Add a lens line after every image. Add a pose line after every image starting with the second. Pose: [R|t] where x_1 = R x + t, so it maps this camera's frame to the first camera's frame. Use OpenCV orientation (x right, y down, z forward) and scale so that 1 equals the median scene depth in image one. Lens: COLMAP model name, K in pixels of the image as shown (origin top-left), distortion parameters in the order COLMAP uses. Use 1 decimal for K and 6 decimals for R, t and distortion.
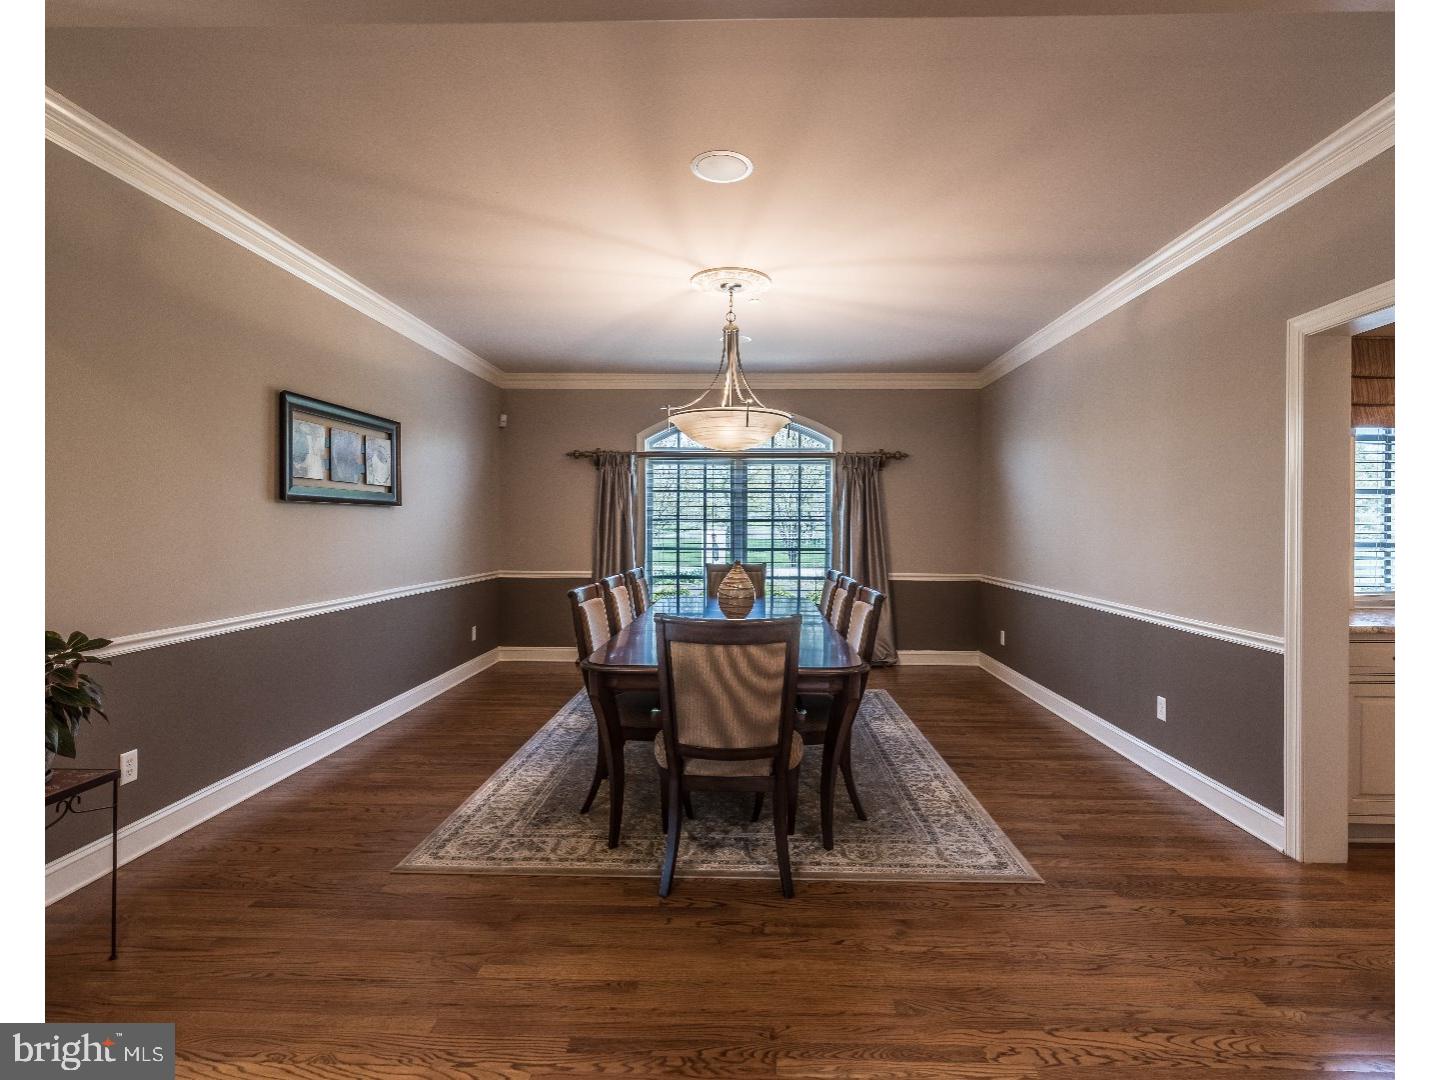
lens RADIAL K [[698.5, 0, 722.0], [0, 698.5, 531.1], [0, 0, 1]] dist [0.000736, 0.000947]
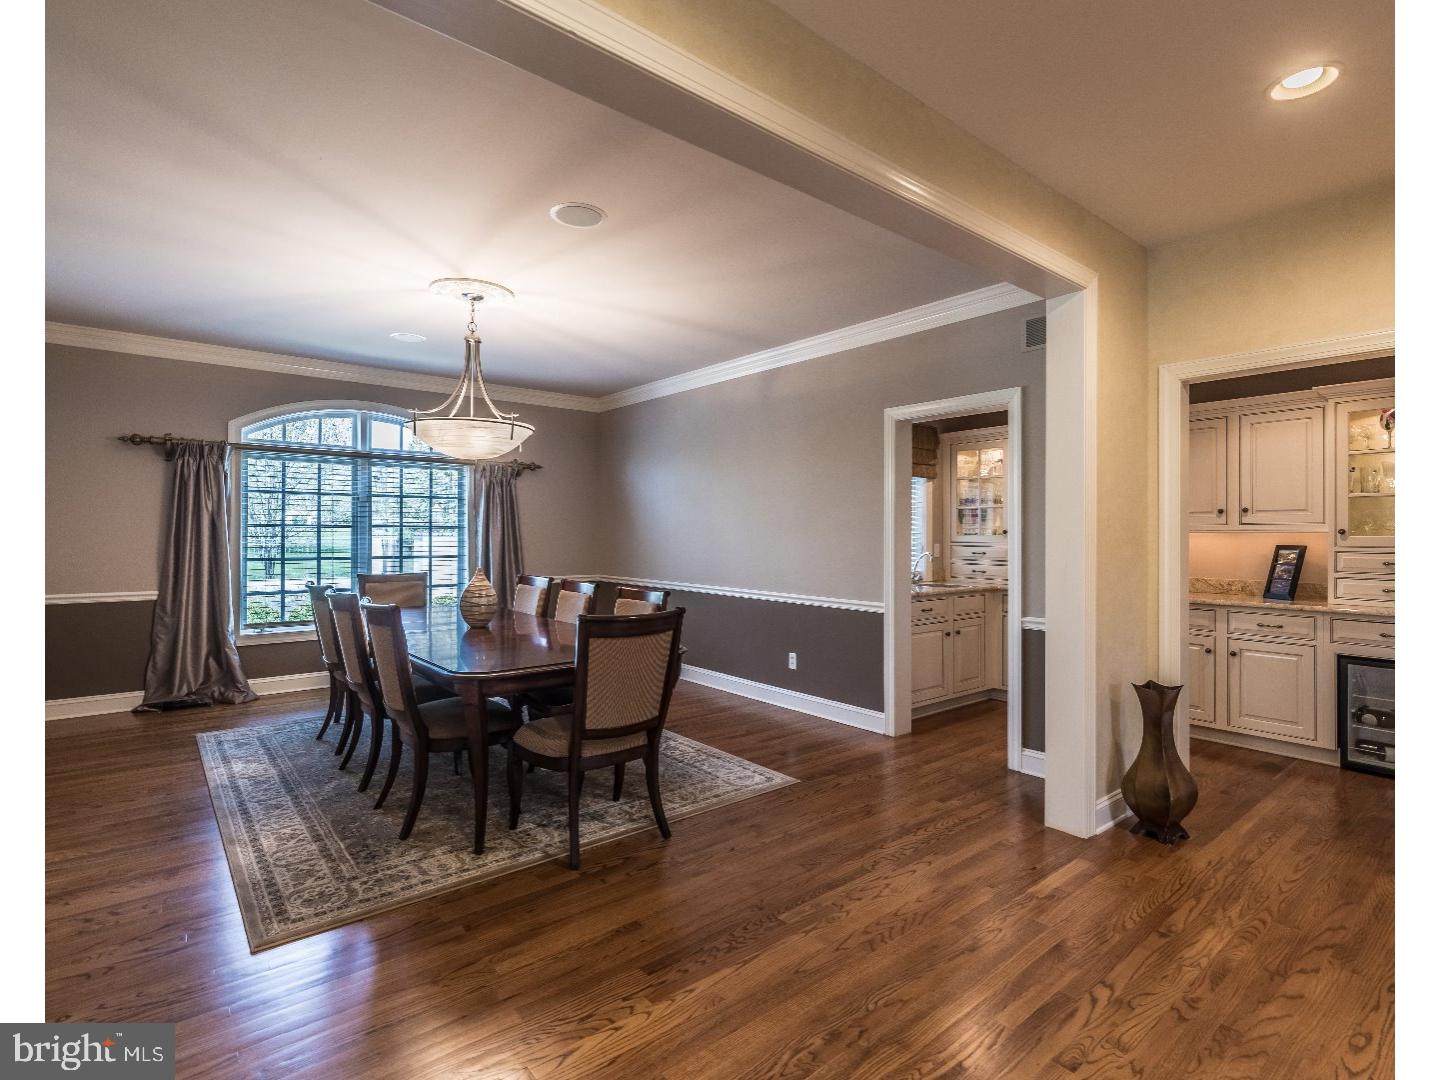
lens RADIAL K [[698.5, 0, 721.5], [0, 698.5, 535.0], [0, 0, 1]] dist [0.000736, 0.000947]
pose [[0.762854, -0.002801, 0.646565, -0.482152], [0.003241, 0.999995, 0.000508, -0.007508], [-0.646563, 0.001708, 0.762858, -0.001051]]
